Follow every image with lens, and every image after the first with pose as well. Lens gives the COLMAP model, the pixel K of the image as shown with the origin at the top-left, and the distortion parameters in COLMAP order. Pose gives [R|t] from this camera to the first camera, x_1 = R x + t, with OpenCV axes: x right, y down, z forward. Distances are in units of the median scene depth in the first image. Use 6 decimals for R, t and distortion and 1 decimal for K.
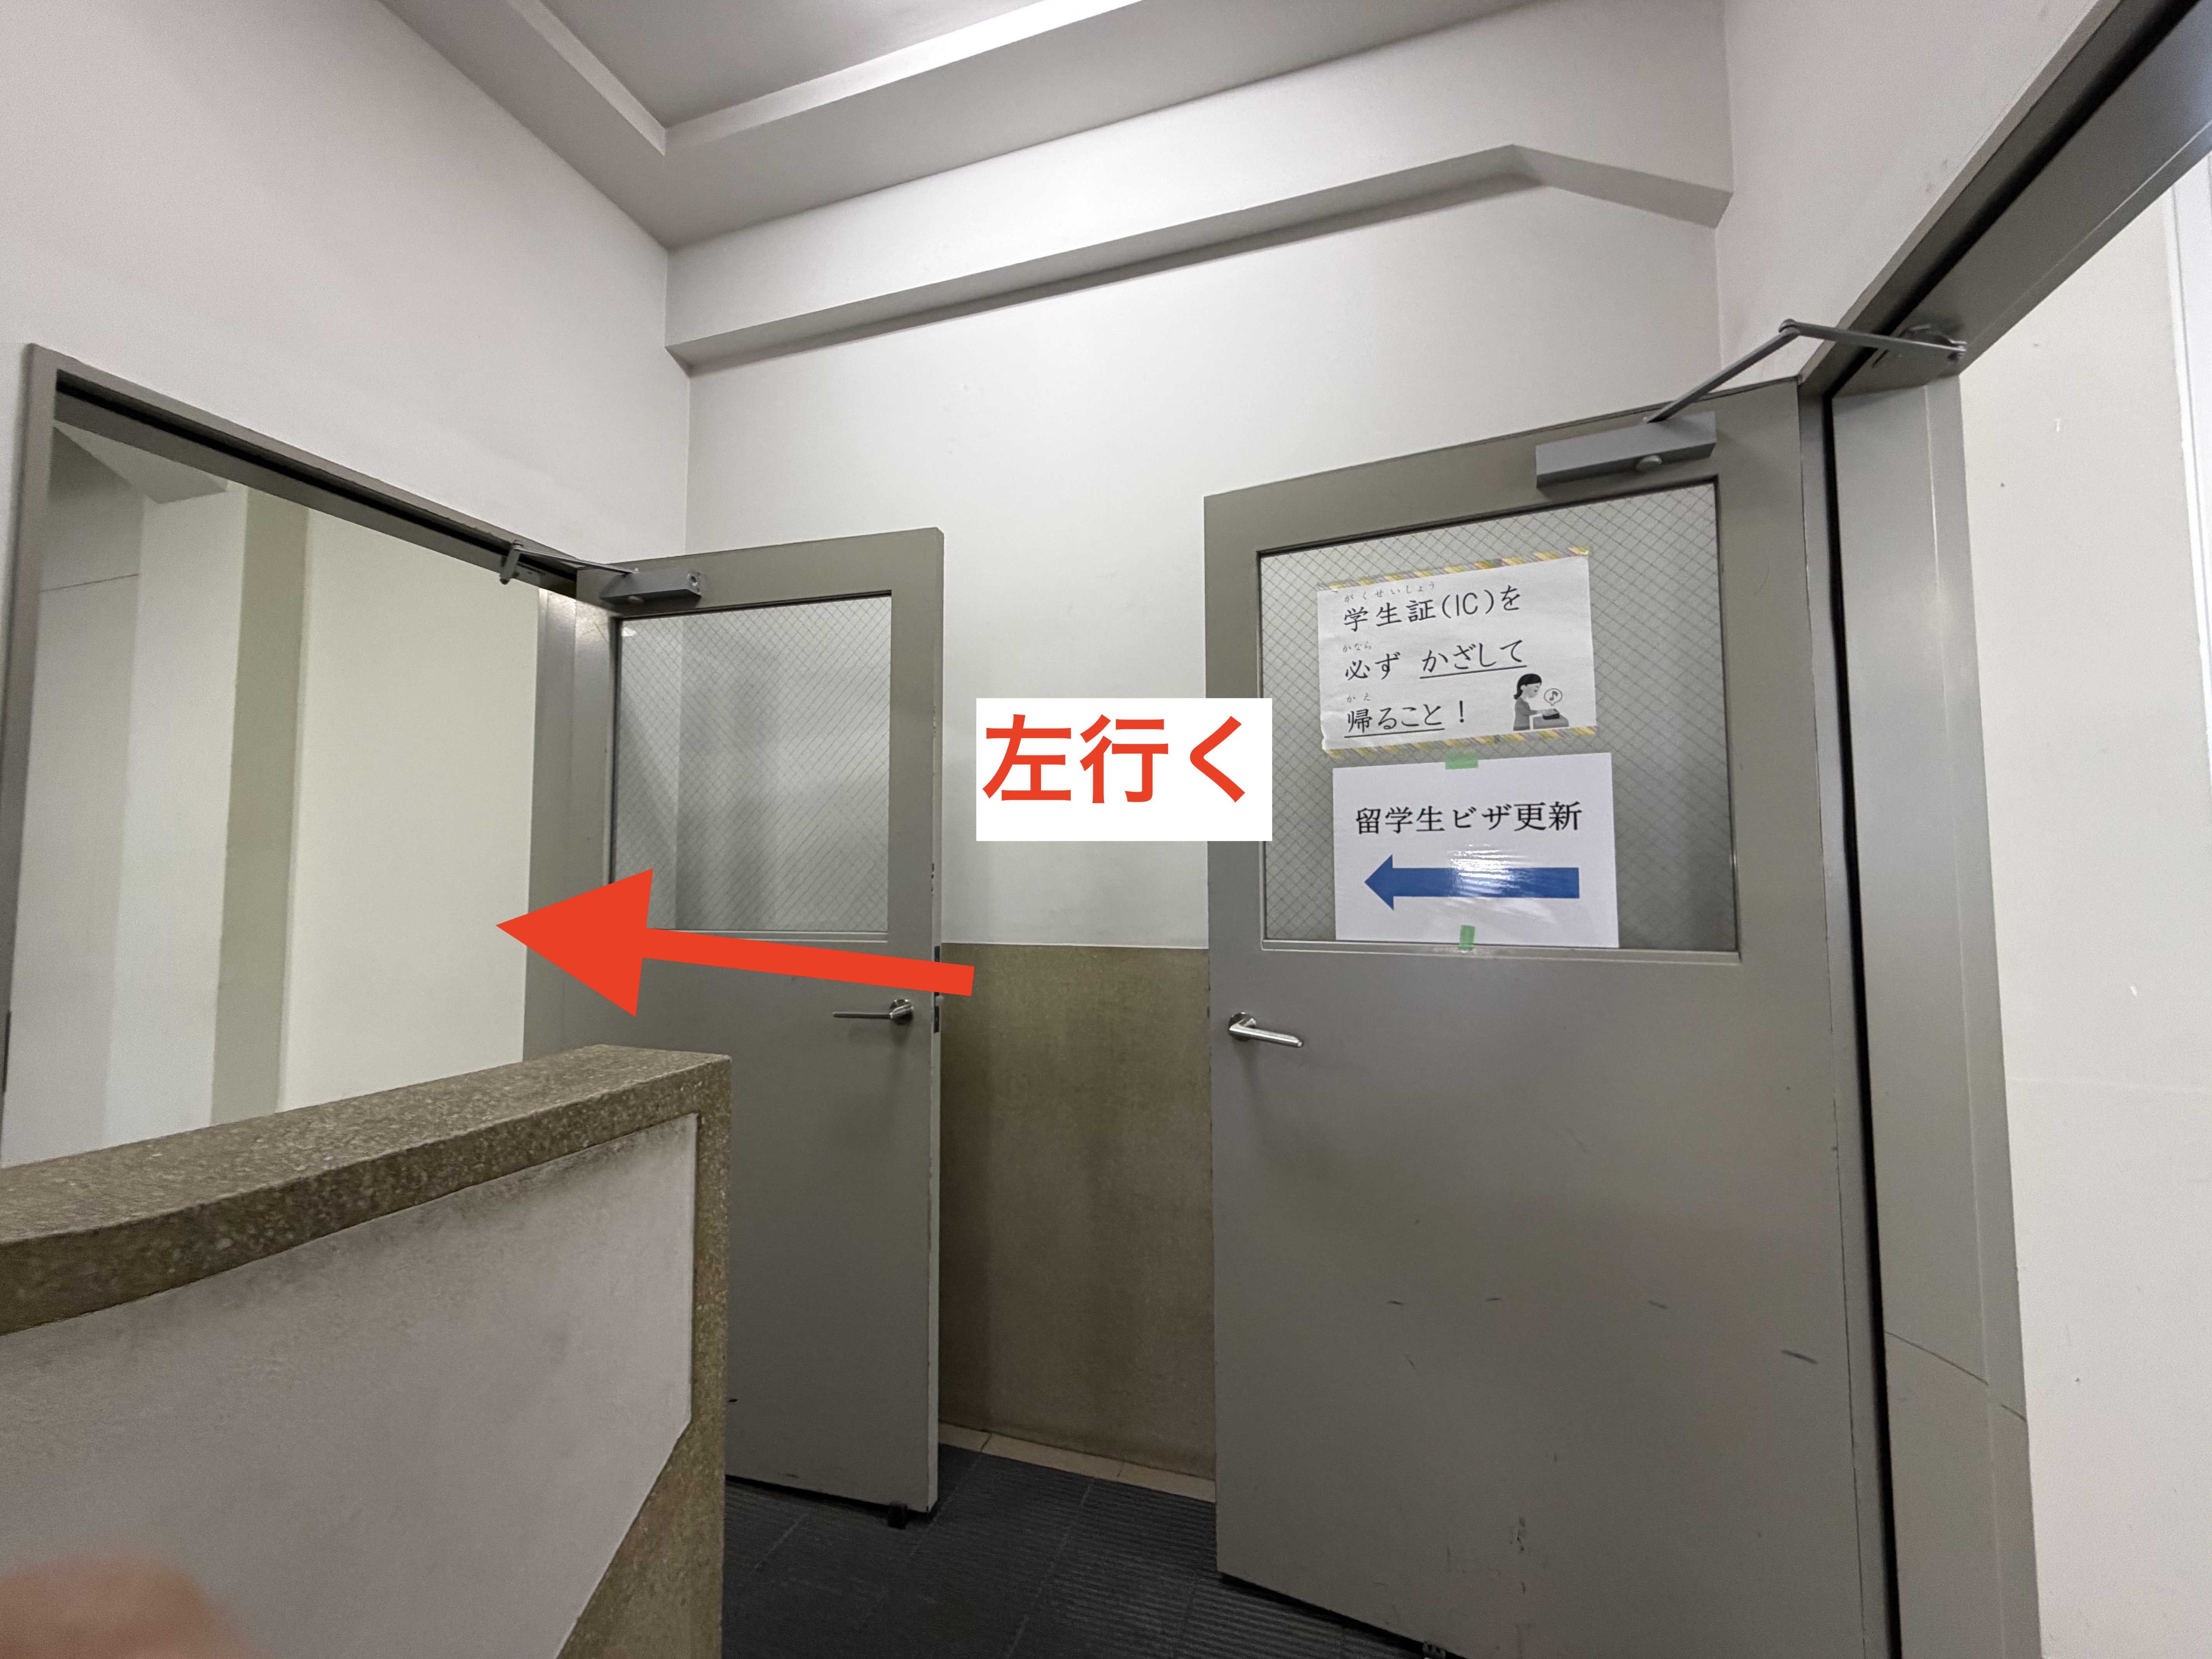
lens RADIAL K [[886.2, 0, 1109.8], [0, 886.2, 824.9], [0, 0, 1]] dist [0.000113, 0.000004]
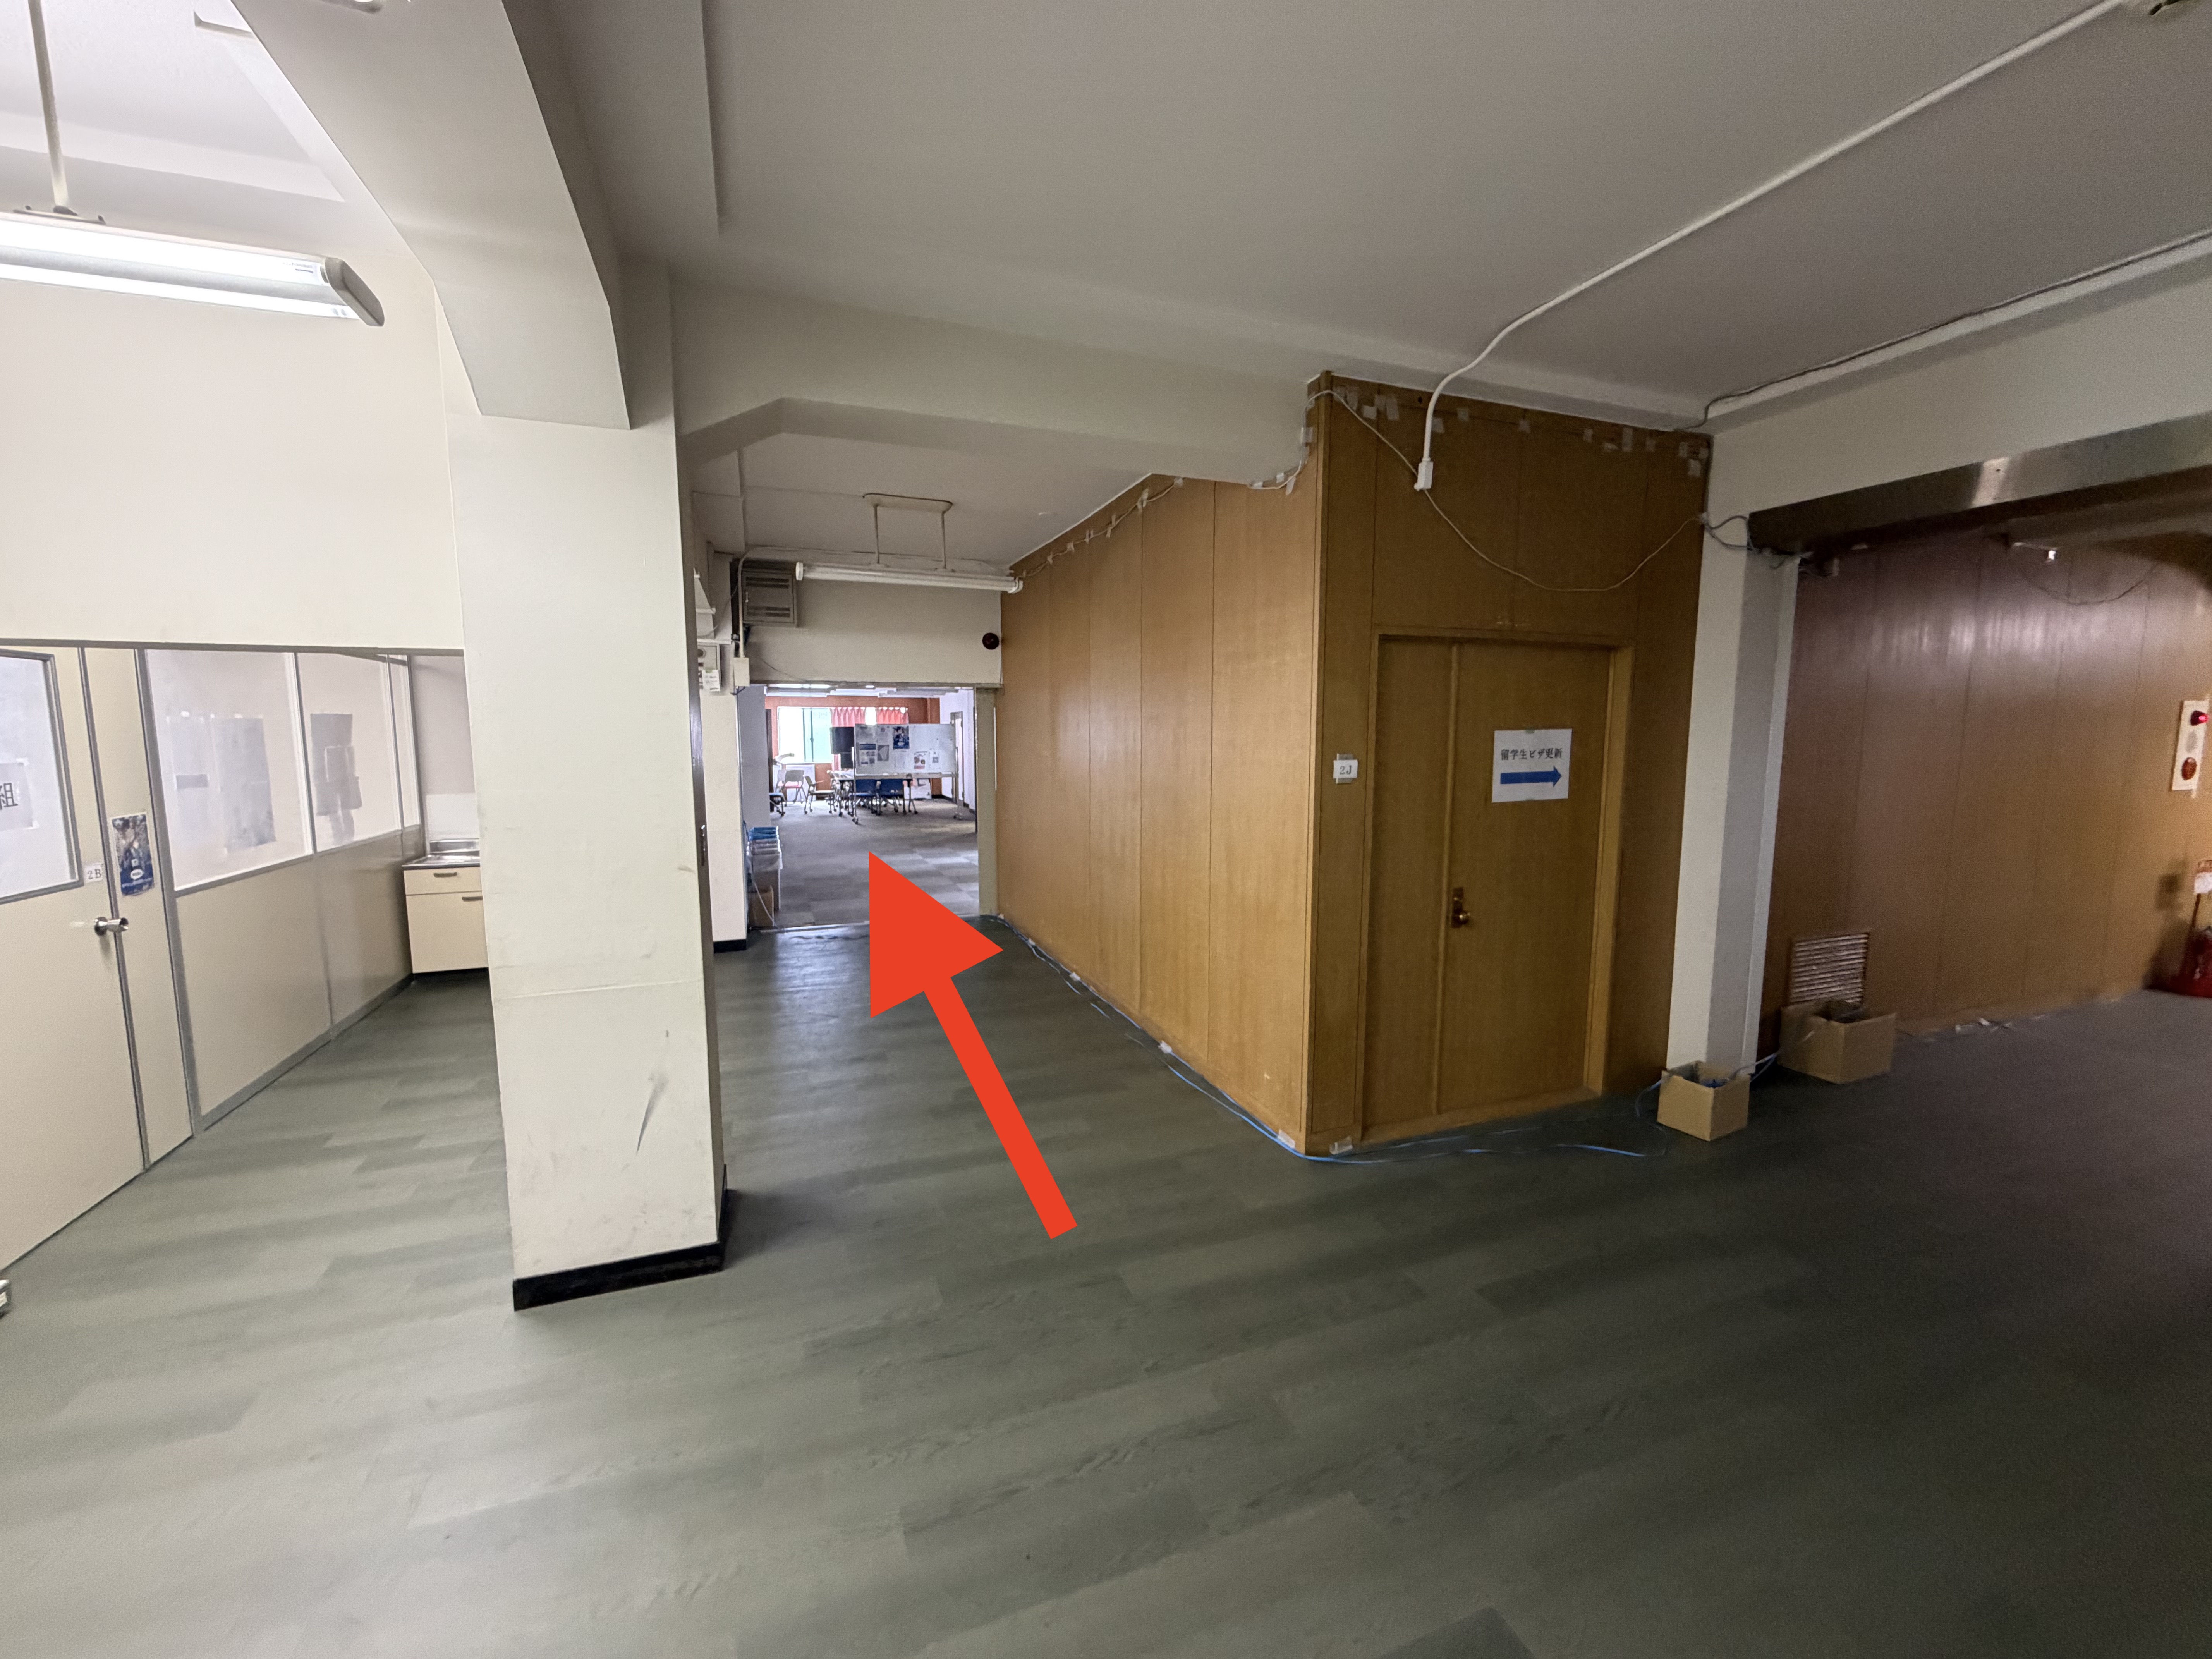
lens RADIAL K [[886.2, 0, 1103.4], [0, 886.2, 830.8], [0, 0, 1]] dist [0.000113, 0.000004]
pose [[0.770716, -0.071995, 0.633098, -2.420528], [-0.036029, 0.987082, 0.156111, -0.154640], [-0.636159, -0.143128, 0.758166, -0.279177]]
